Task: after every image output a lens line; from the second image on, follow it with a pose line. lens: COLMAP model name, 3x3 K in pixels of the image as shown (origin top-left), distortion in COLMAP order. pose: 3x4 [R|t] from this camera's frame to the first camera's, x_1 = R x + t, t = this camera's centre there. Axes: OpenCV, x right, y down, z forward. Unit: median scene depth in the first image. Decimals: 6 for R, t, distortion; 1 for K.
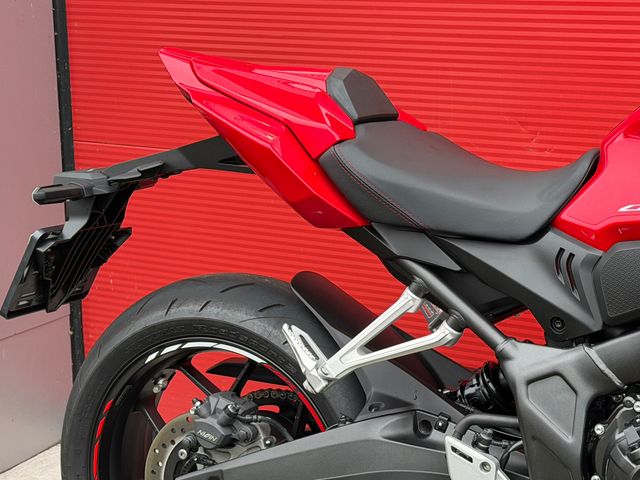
lens RADIAL K [[1486.1, 0, 325.1], [0, 1486.1, 243.0], [0, 0, 1]] dist [0.127295, 0.176715]
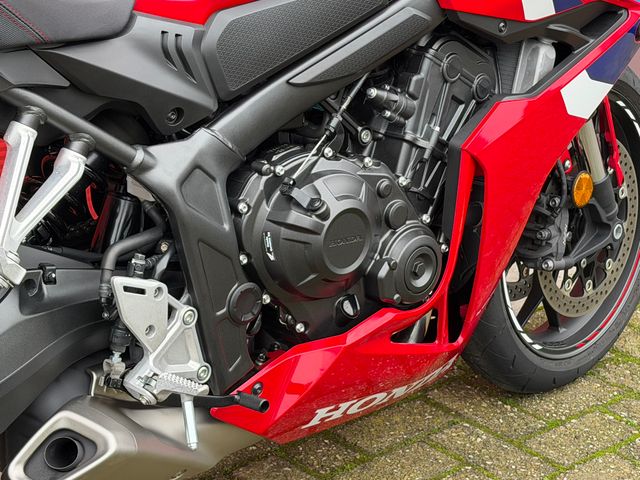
lens RADIAL K [[1474.5, 0, 320.0], [0, 1474.5, 248.8], [0, 0, 1]] dist [0.133417, 0.110465]
pose [[0.308498, -0.321805, 0.895137, -0.639652], [0.147250, 0.945849, 0.289287, -0.114626], [-0.939759, 0.042565, 0.339179, 0.605581]]
